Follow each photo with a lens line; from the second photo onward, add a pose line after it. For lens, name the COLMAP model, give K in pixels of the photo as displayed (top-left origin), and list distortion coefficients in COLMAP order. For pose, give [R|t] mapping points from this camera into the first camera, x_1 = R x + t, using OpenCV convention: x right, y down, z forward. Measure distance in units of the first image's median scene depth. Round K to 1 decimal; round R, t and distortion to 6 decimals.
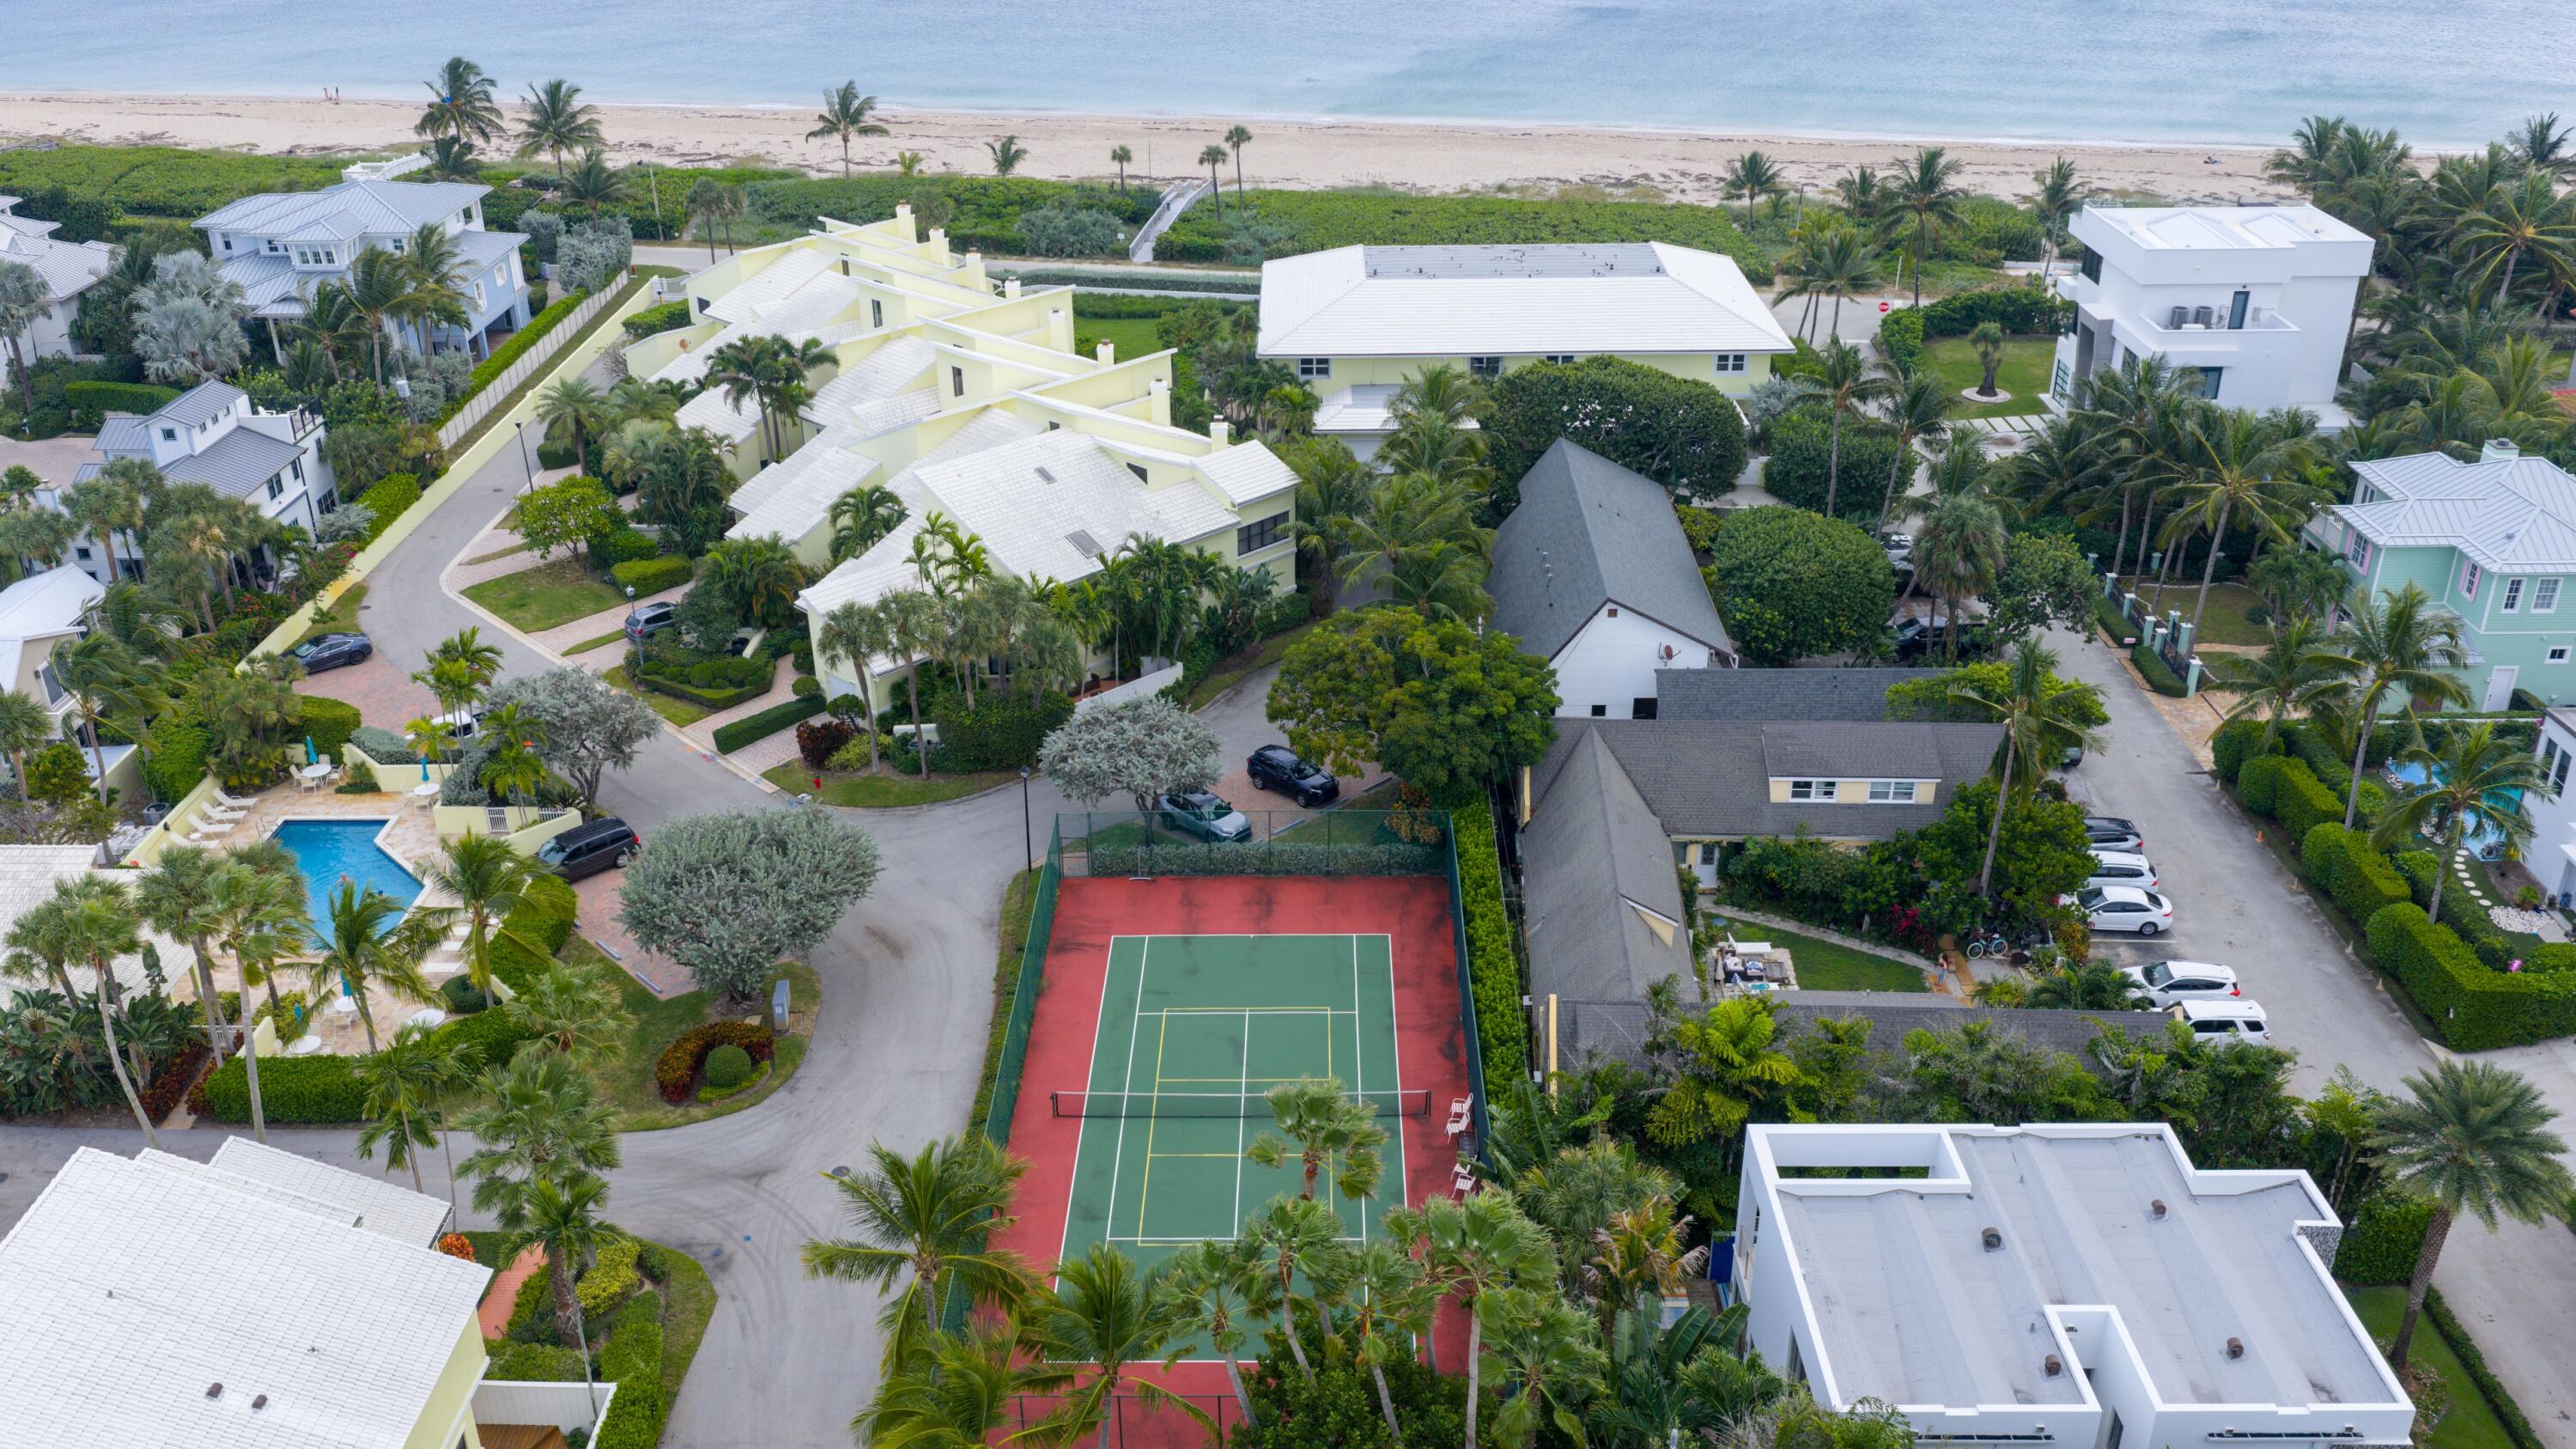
lens RADIAL K [[2107.2, 0, 1288.0], [0, 2107.2, 724.5], [0, 0, 1]] dist [0.027797, -0.044460]
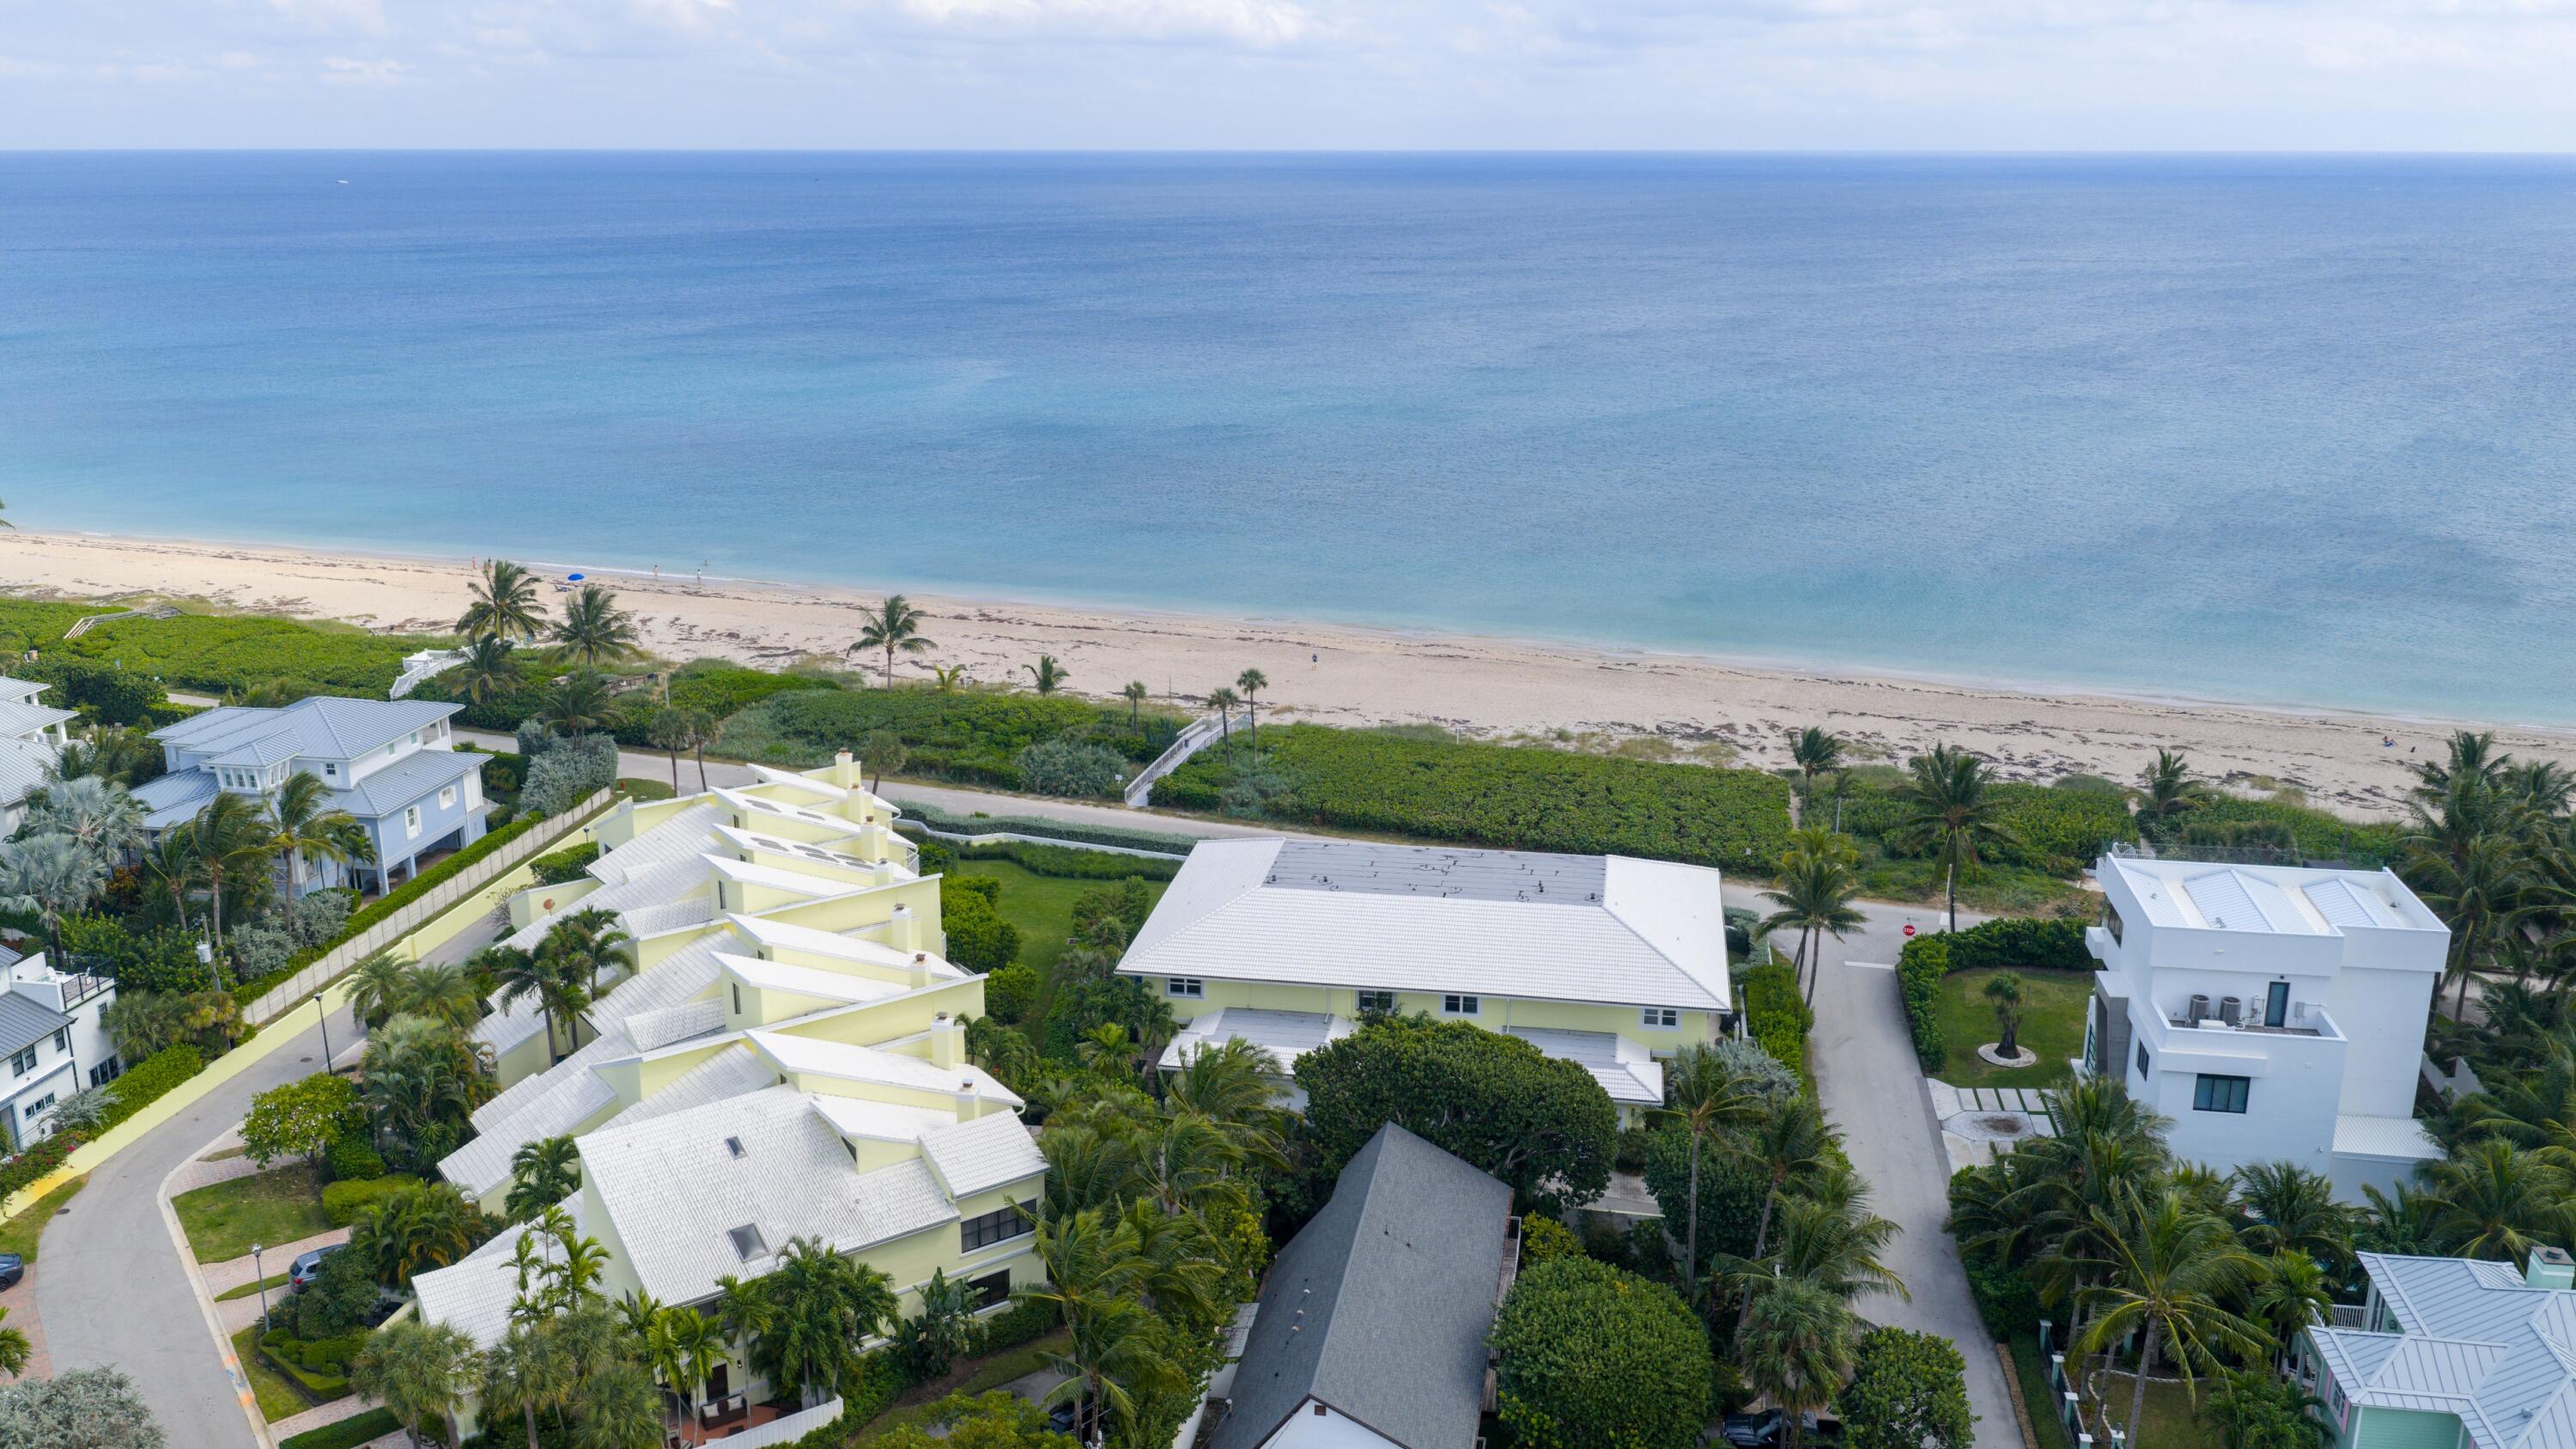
lens RADIAL K [[2107.2, 0, 1288.0], [0, 2107.2, 724.5], [0, 0, 1]] dist [0.027797, -0.044460]
pose [[0.987792, 0.054385, -0.145977, 0.179200], [-0.081460, 0.979079, -0.186462, -0.115203], [0.132783, 0.196077, 0.971557, 0.121169]]
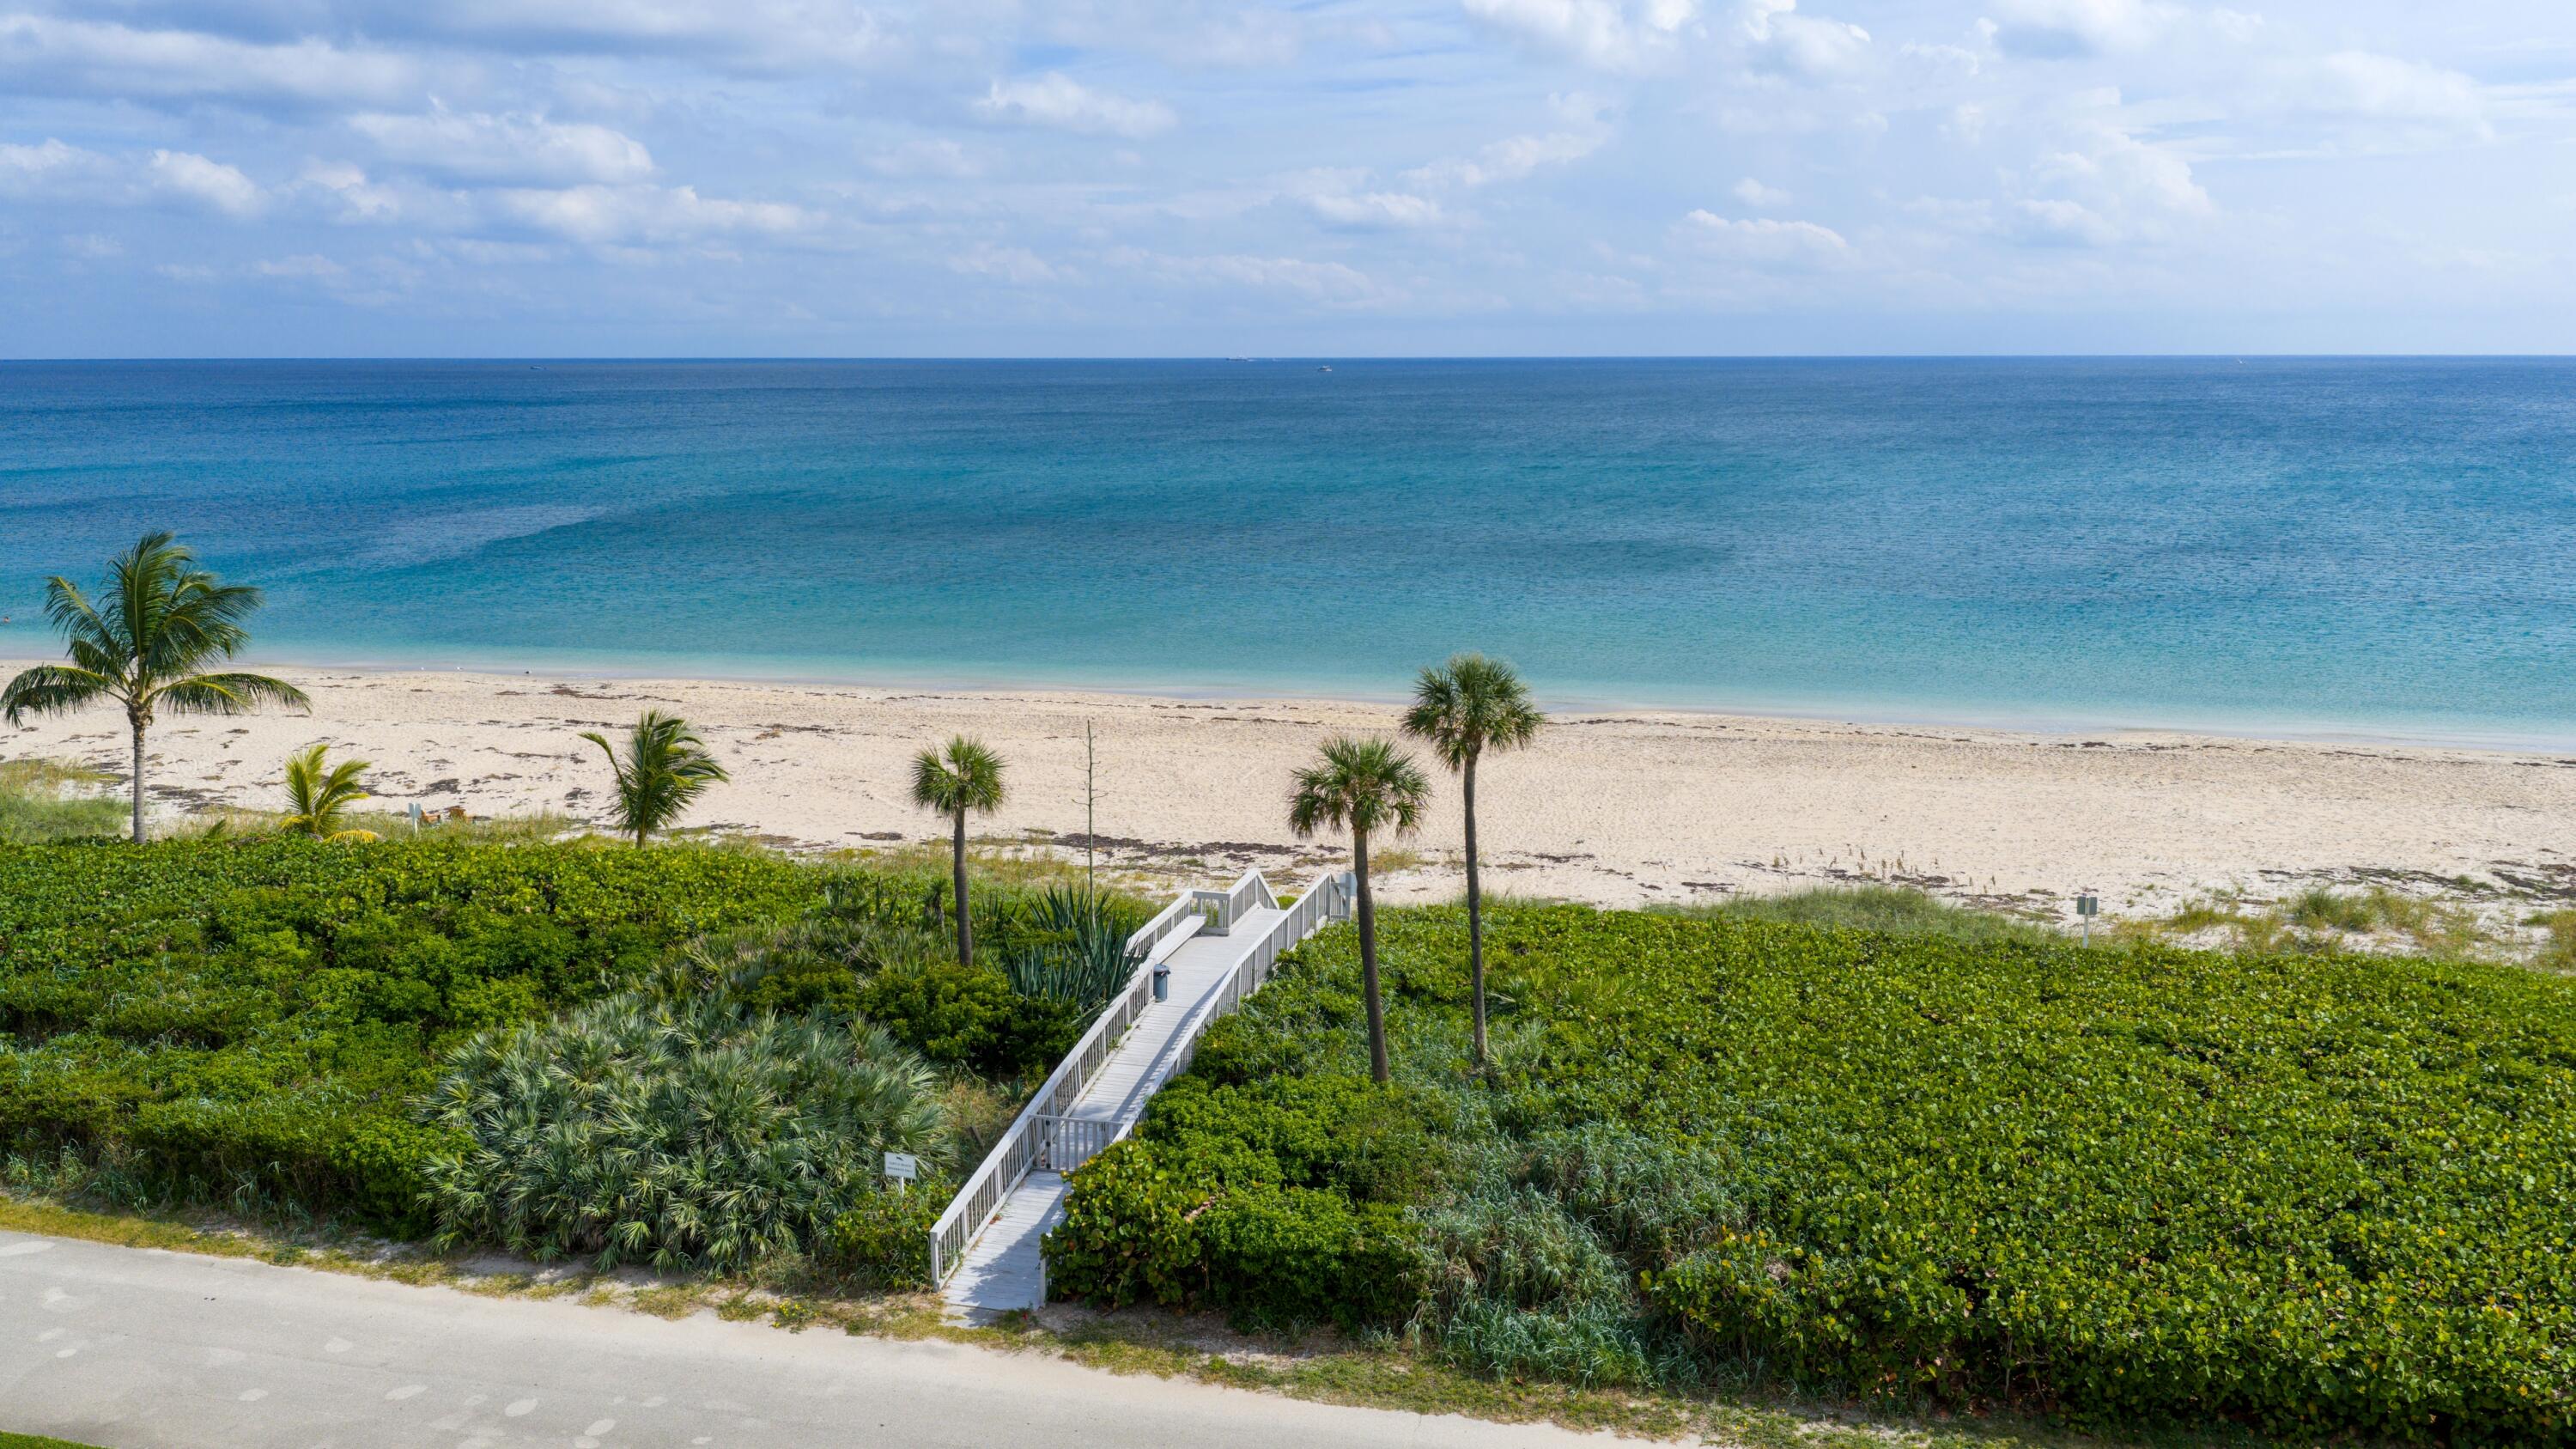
lens RADIAL K [[2107.2, 0, 1288.0], [0, 2107.2, 724.5], [0, 0, 1]] dist [0.027797, -0.044460]
pose [[0.999297, 0.016511, -0.033645, -0.048472], [-0.025369, 0.958794, -0.282967, -0.292694], [0.027587, 0.283622, 0.958539, 1.078367]]
